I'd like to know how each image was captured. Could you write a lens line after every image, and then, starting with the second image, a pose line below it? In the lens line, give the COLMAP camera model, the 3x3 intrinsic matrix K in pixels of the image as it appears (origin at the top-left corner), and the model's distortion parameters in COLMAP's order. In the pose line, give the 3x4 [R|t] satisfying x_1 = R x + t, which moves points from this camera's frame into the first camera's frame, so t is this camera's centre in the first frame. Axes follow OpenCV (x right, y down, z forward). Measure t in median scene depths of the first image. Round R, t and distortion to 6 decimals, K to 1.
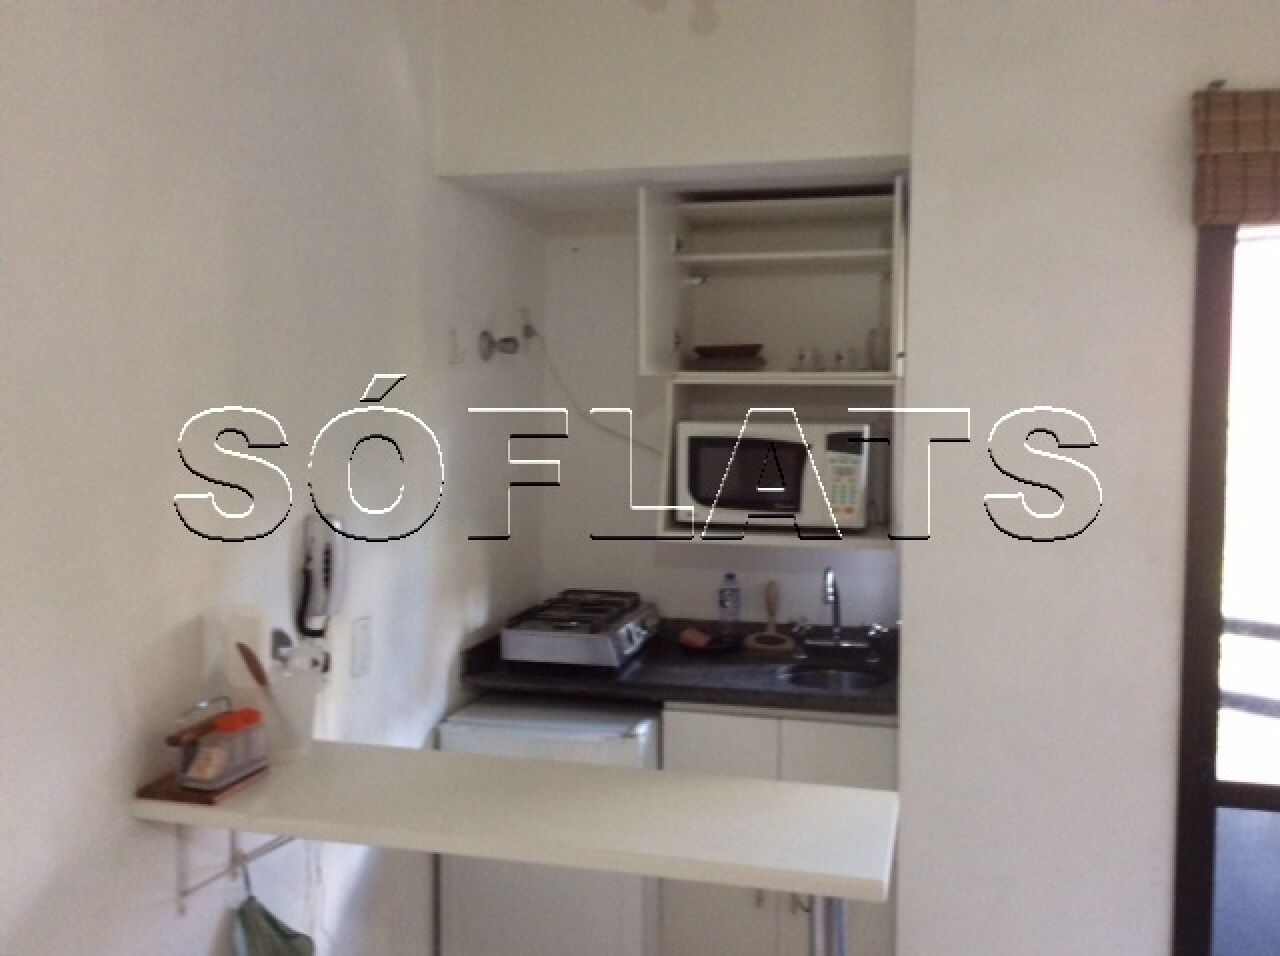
lens RADIAL K [[1175.2, 0, 649.5], [0, 1175.2, 474.4], [0, 0, 1]] dist [0.028078, 0.000000]
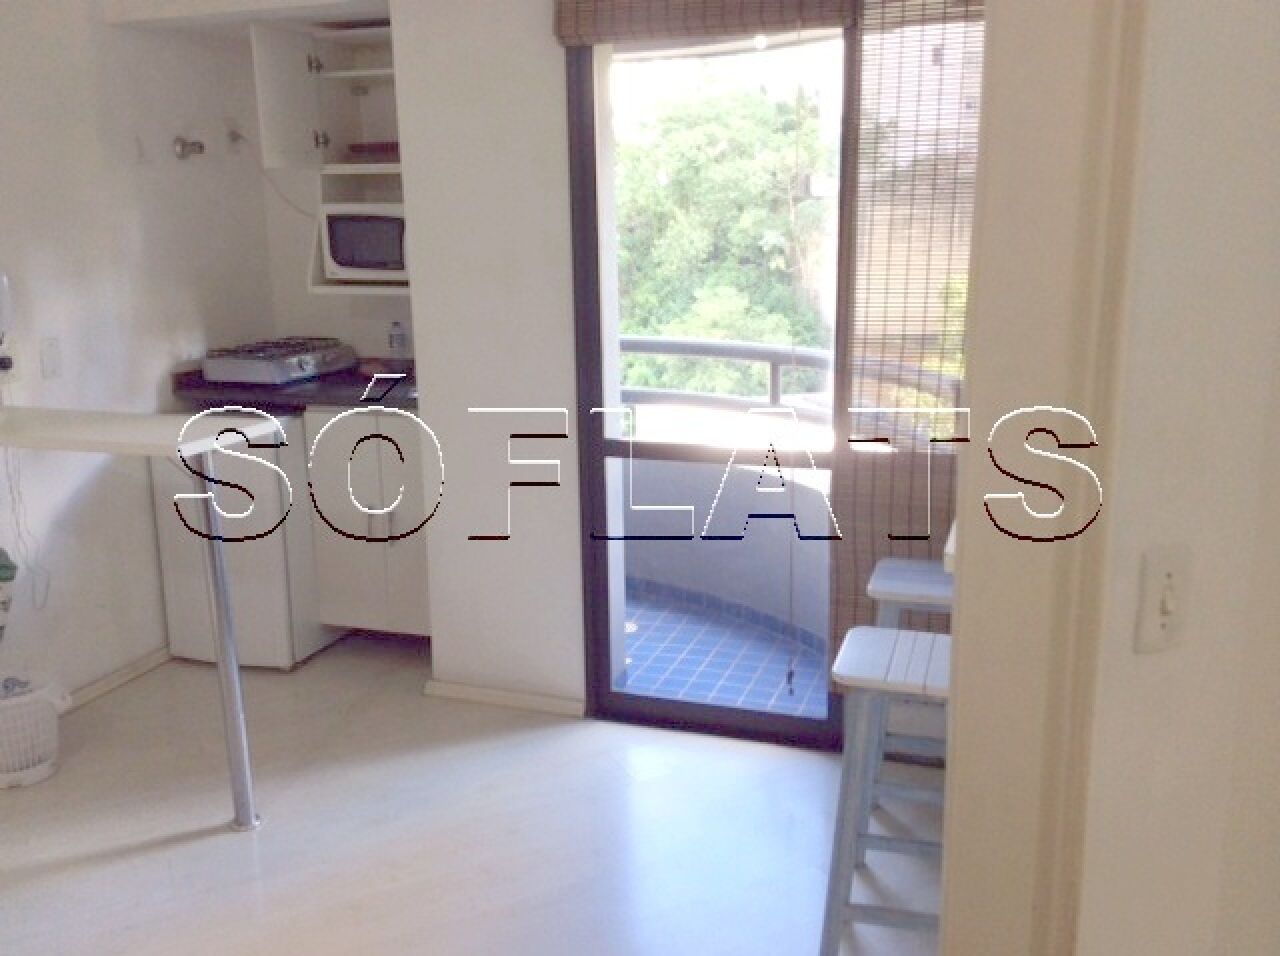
lens RADIAL K [[1175.2, 0, 632.4], [0, 1175.2, 480.0], [0, 0, 1]] dist [0.028078, 0.000000]
pose [[0.994454, 0.001952, -0.105156, 0.609958], [0.014893, 0.987139, 0.159170, 0.068313], [0.104114, -0.159853, 0.981635, -0.399707]]
